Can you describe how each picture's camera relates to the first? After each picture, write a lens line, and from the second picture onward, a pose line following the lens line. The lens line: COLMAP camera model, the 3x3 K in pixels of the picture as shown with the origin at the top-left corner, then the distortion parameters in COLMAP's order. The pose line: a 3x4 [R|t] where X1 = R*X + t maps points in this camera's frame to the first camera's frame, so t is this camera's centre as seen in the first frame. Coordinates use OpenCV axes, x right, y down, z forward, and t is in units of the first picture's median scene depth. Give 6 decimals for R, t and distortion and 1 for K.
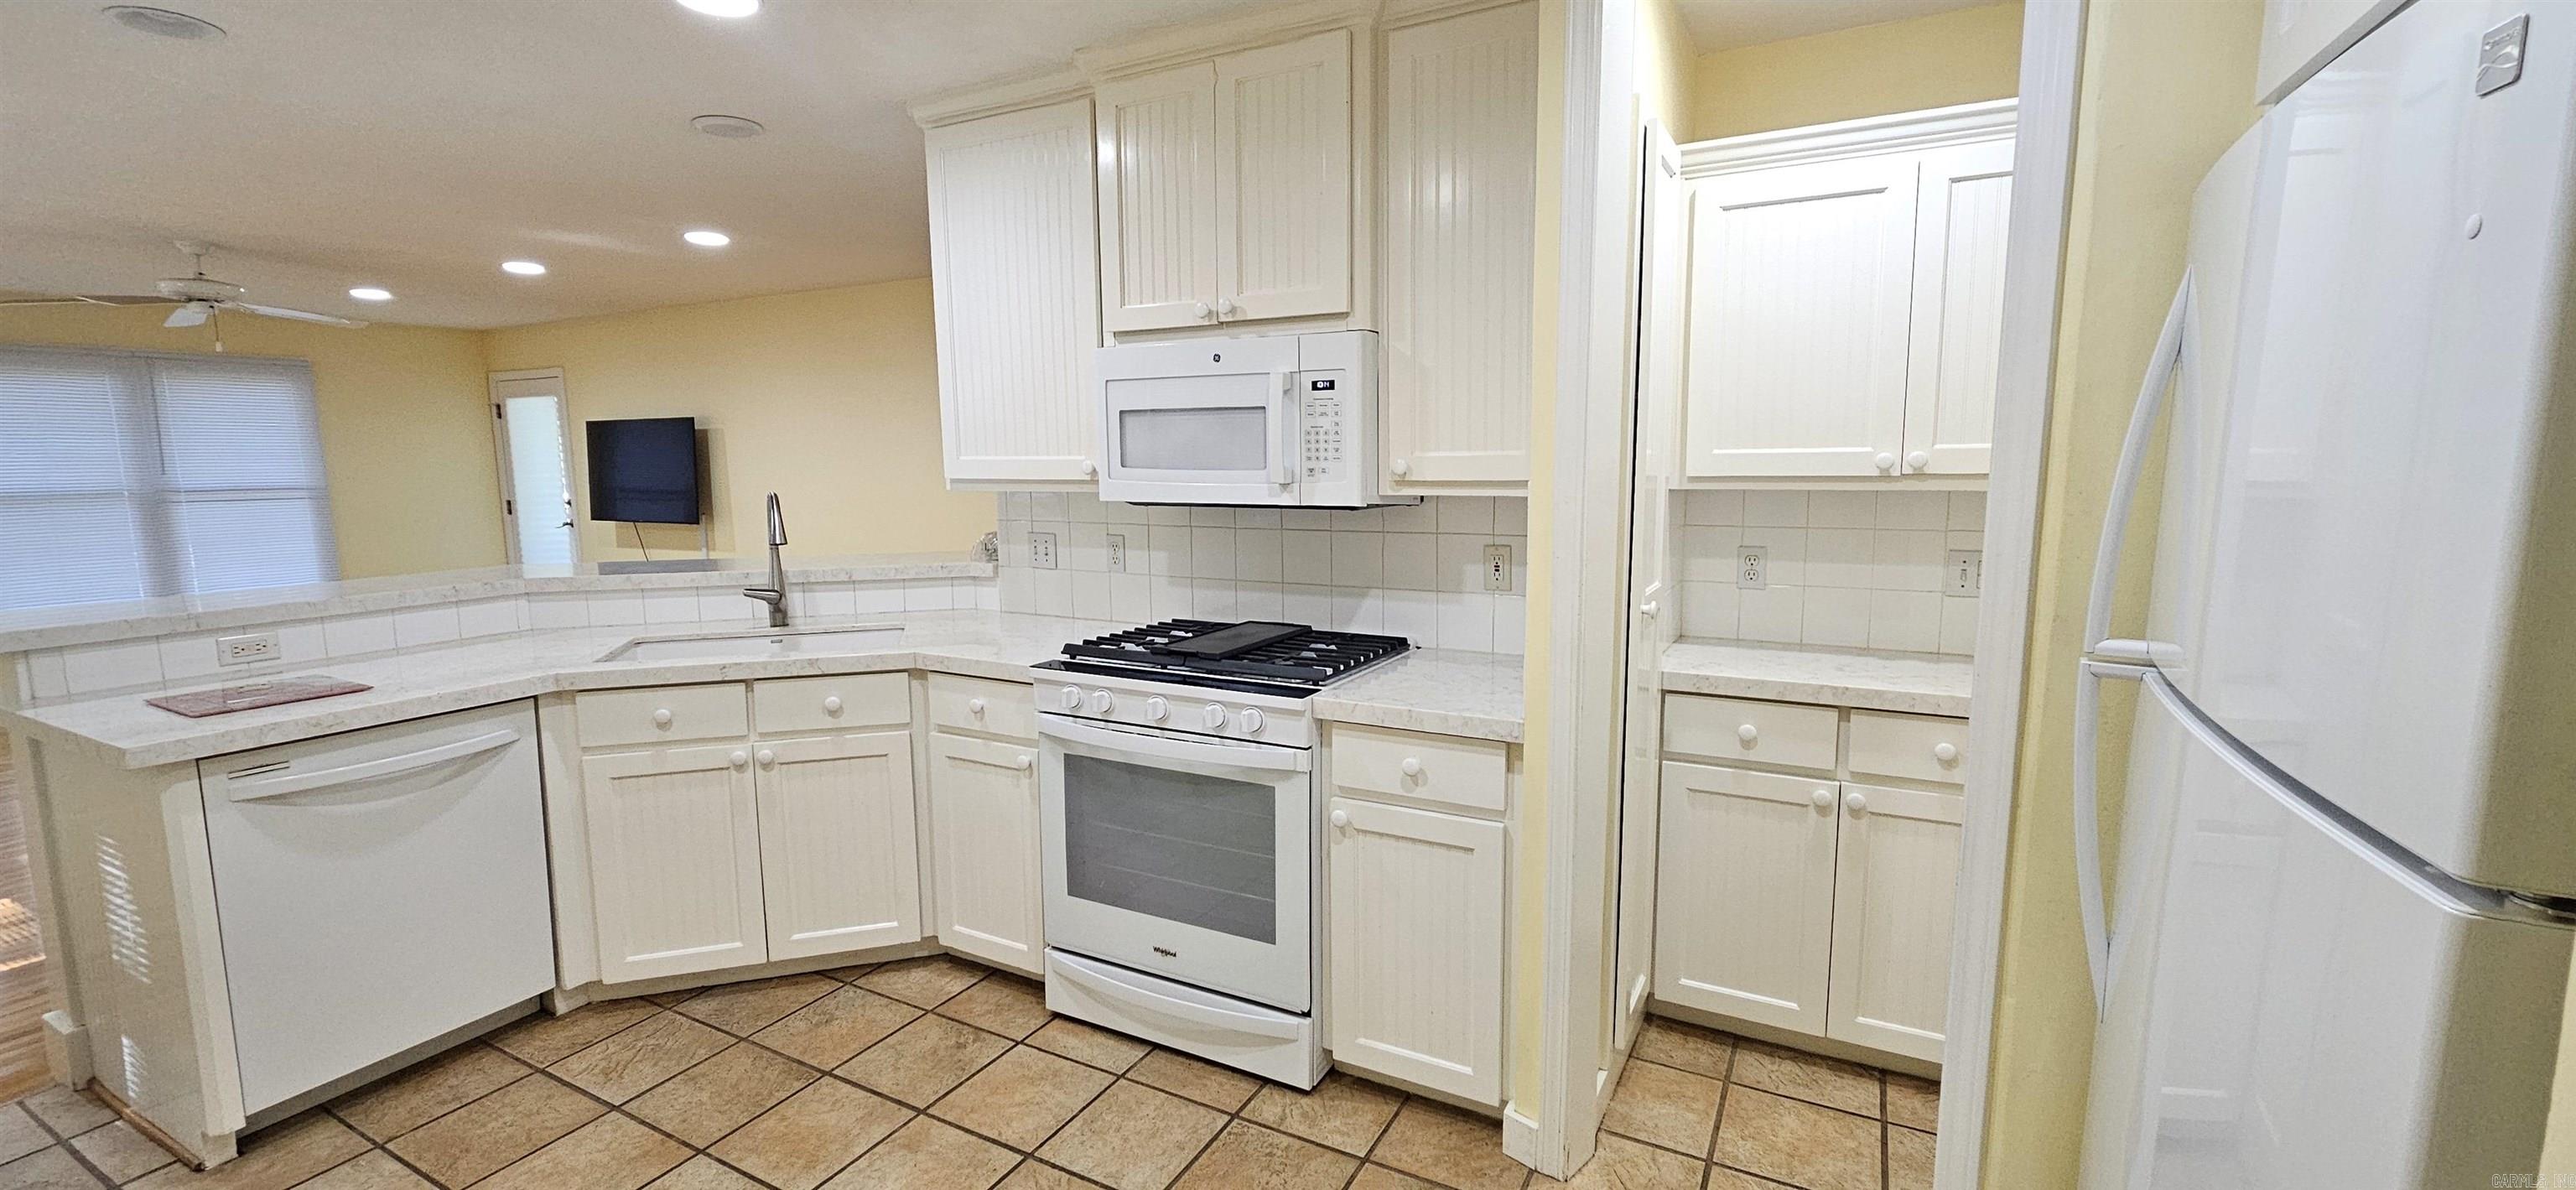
lens RADIAL K [[1058.3, 0, 1288.0], [0, 1058.3, 595.0], [0, 0, 1]] dist [0.000227, -0.000712]
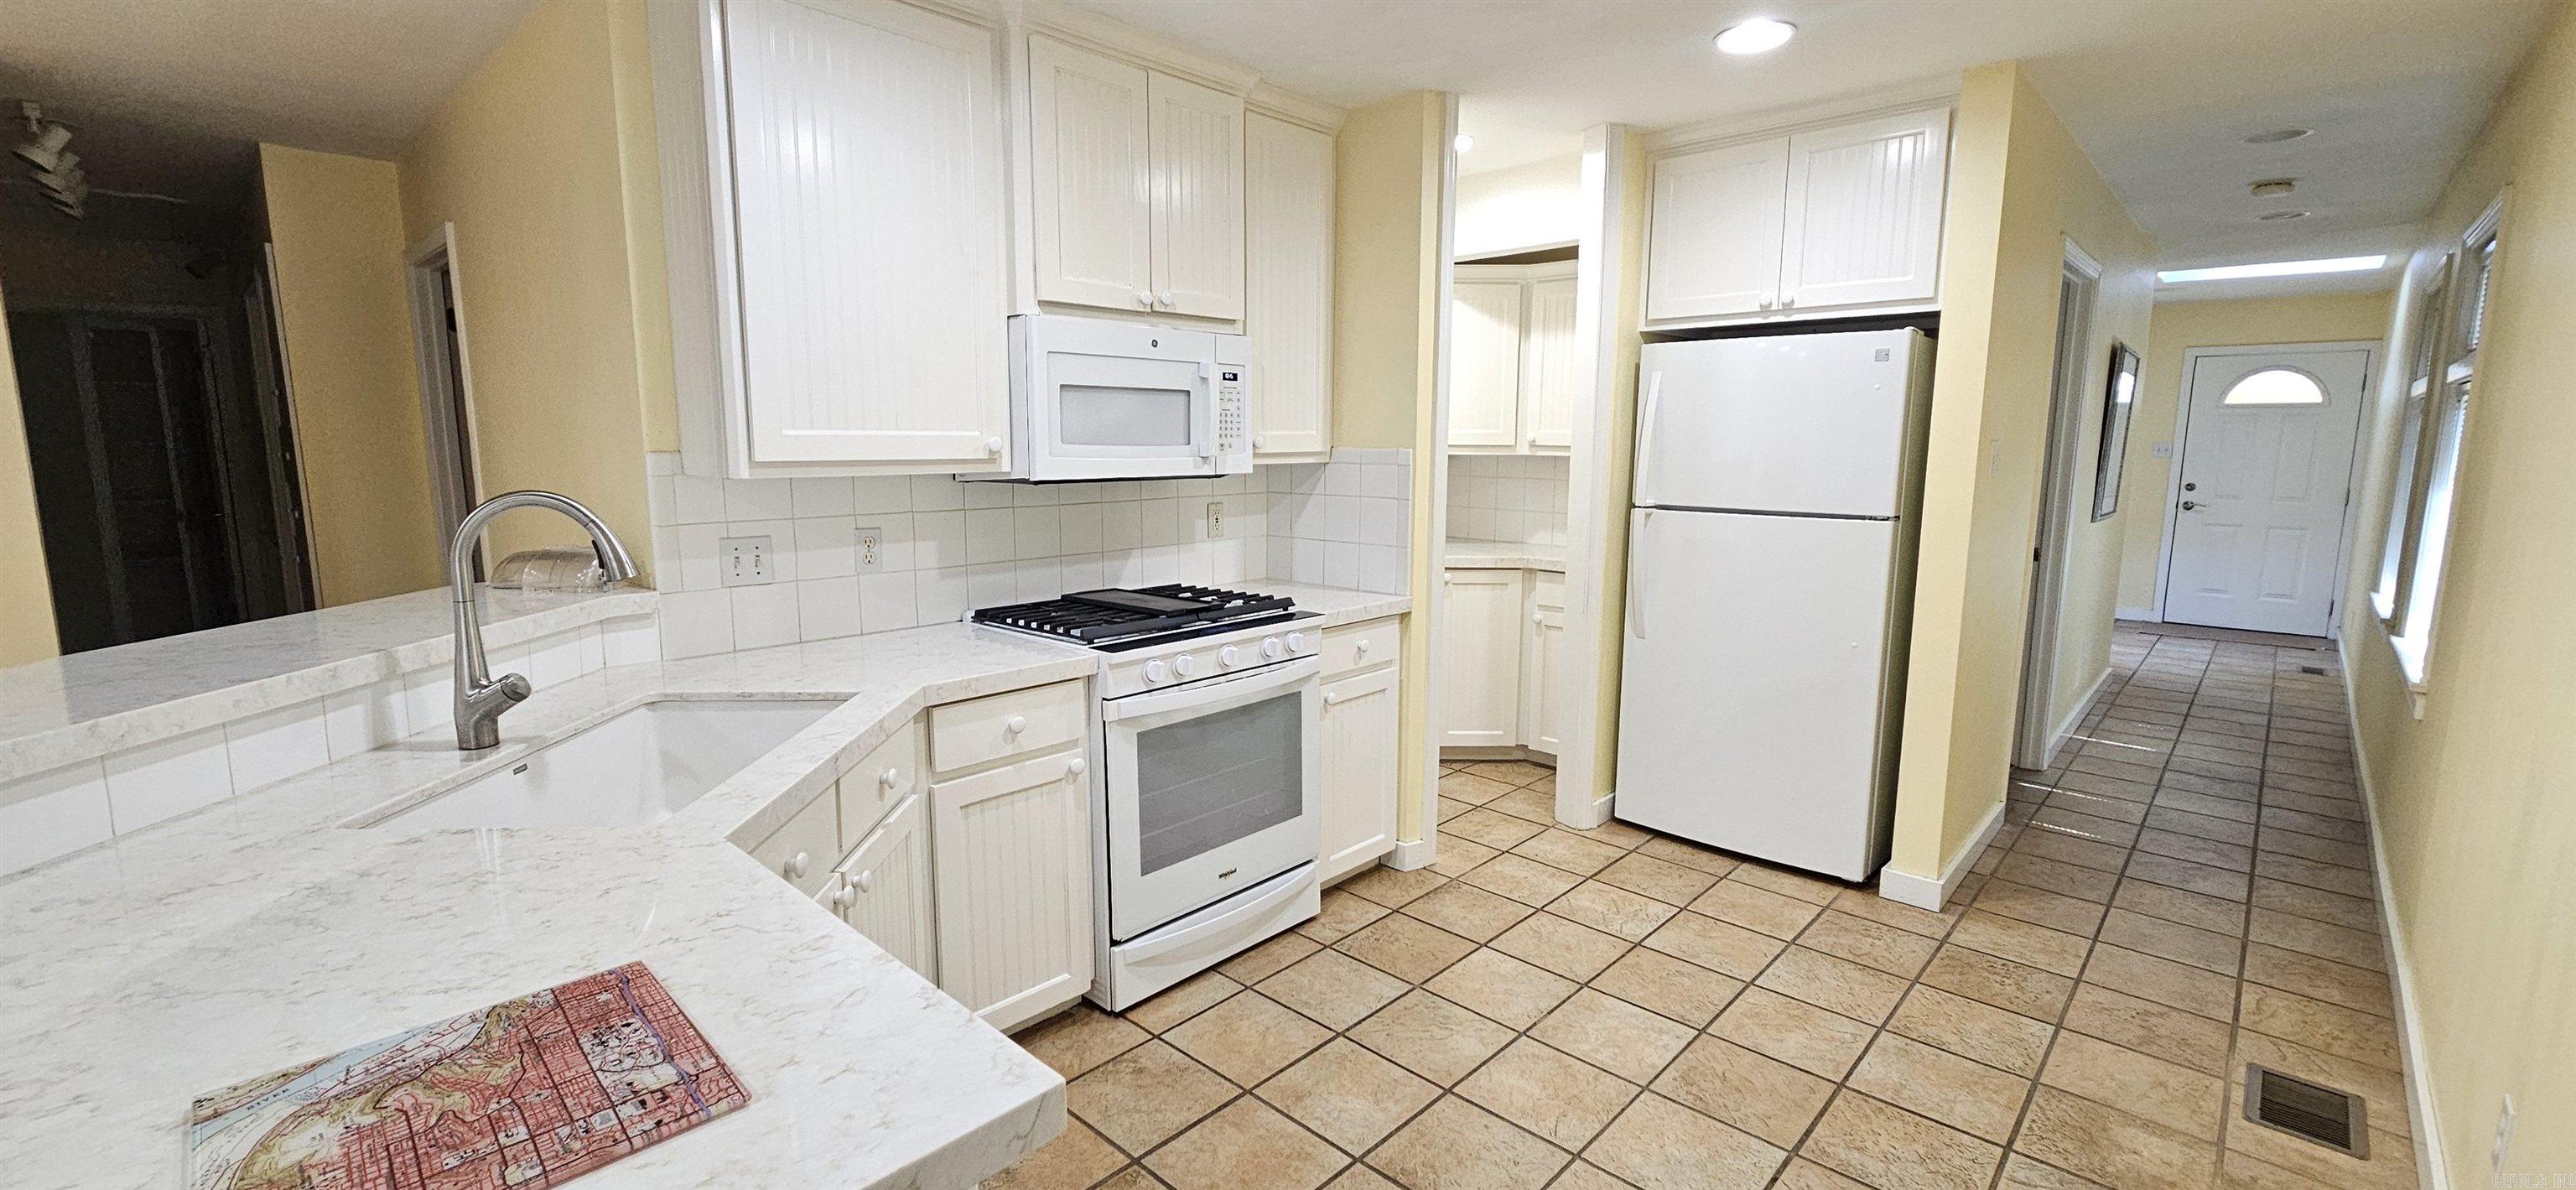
lens RADIAL K [[1058.3, 0, 1288.0], [0, 1058.3, 595.0], [0, 0, 1]] dist [0.000227, -0.000712]
pose [[0.254214, -0.132683, 0.958003, -1.104205], [0.128723, 0.986374, 0.102454, -0.059904], [-0.958543, 0.097272, 0.267830, 0.588810]]
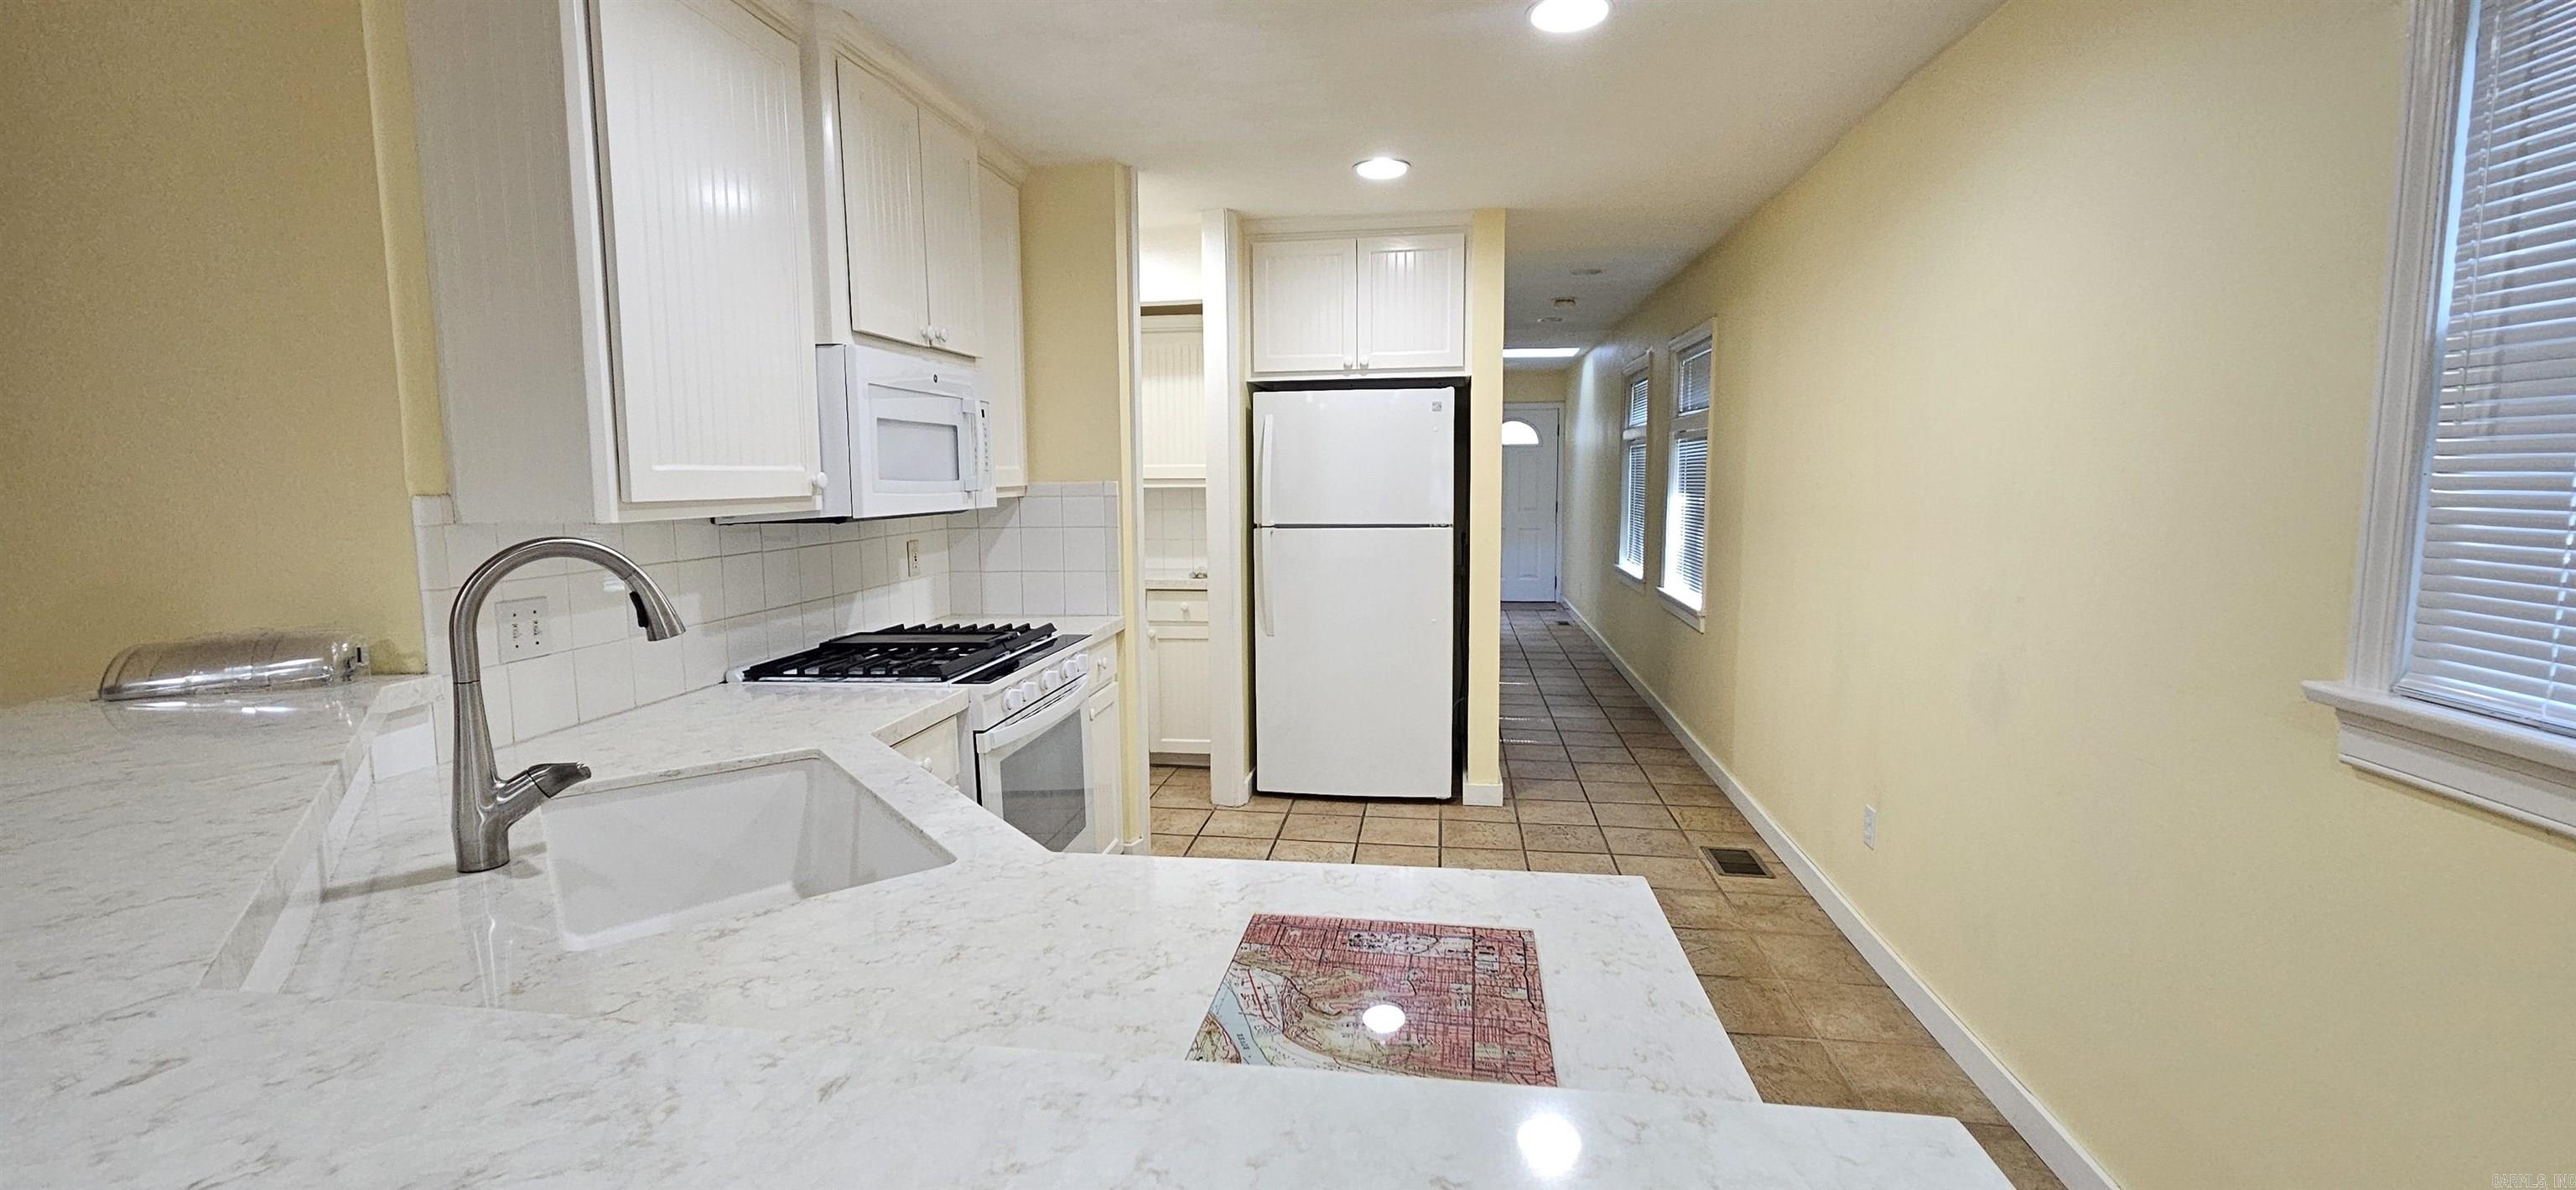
lens RADIAL K [[1058.3, 0, 1288.0], [0, 1058.3, 595.0], [0, 0, 1]] dist [0.000227, -0.000712]
pose [[-0.351256, -0.092477, 0.931701, -1.220087], [0.145424, 0.977645, 0.151863, -0.116061], [-0.924917, 0.188835, -0.329956, 1.050364]]
